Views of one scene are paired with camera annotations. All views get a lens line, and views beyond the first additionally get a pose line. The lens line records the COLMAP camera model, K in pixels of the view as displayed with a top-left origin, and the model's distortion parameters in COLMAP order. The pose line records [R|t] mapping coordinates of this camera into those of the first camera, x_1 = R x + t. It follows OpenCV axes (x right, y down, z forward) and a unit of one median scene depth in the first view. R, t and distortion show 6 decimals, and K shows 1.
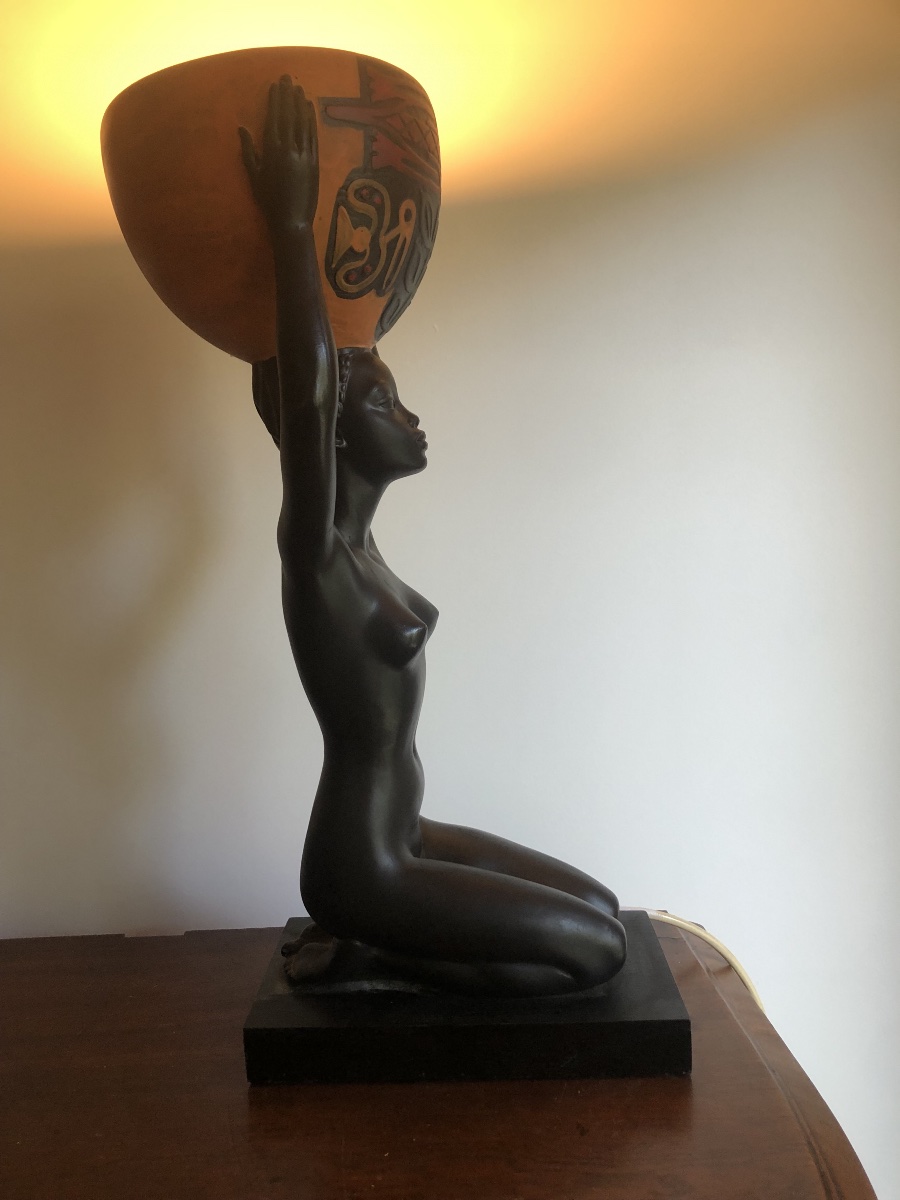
lens RADIAL K [[966.9, 0, 450.0], [0, 966.9, 600.0], [0, 0, 1]] dist [-0.000766, -0.000361]
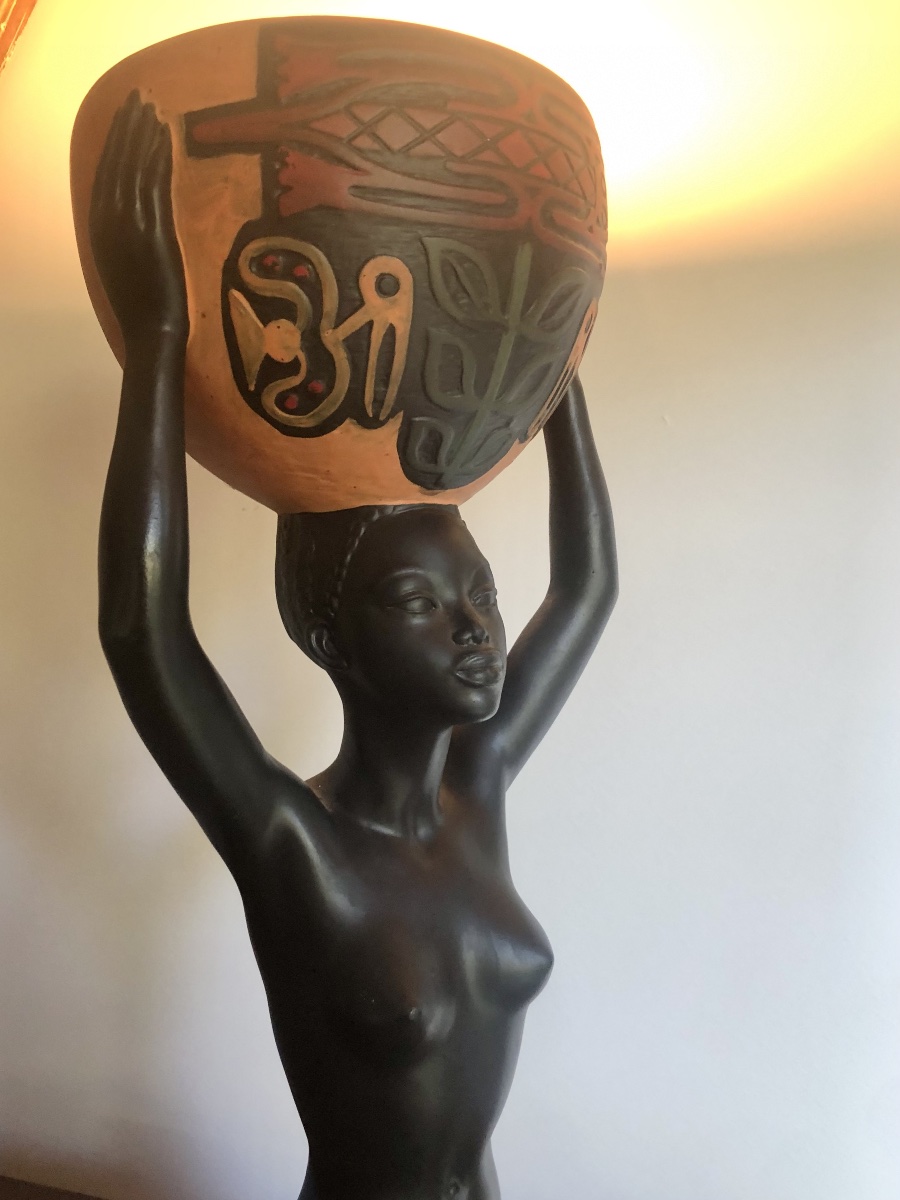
lens RADIAL K [[1048.0, 0, 474.7], [0, 1048.0, 597.8], [0, 0, 1]] dist [-0.004228, 0.003961]
pose [[0.739516, 0.105979, -0.664744, 0.416512], [-0.130953, 0.991312, 0.012361, -0.245450], [0.660279, 0.077909, 0.746969, 0.625693]]
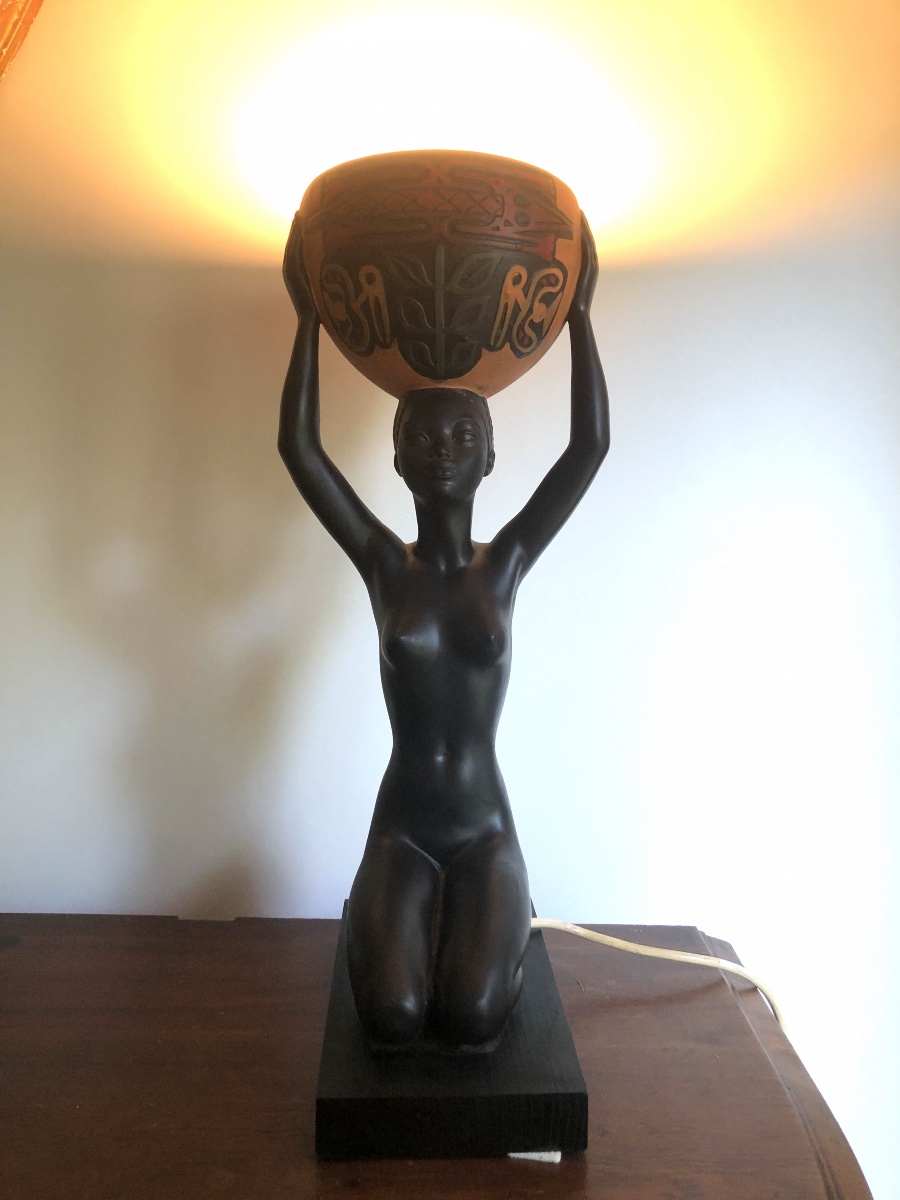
lens RADIAL K [[966.9, 0, 450.0], [0, 966.9, 600.0], [0, 0, 1]] dist [-0.000766, -0.000361]
pose [[0.104560, 0.143490, -0.984113, 1.208263], [-0.148368, 0.980714, 0.127230, -0.186110], [0.983389, 0.132708, 0.123832, 1.033230]]
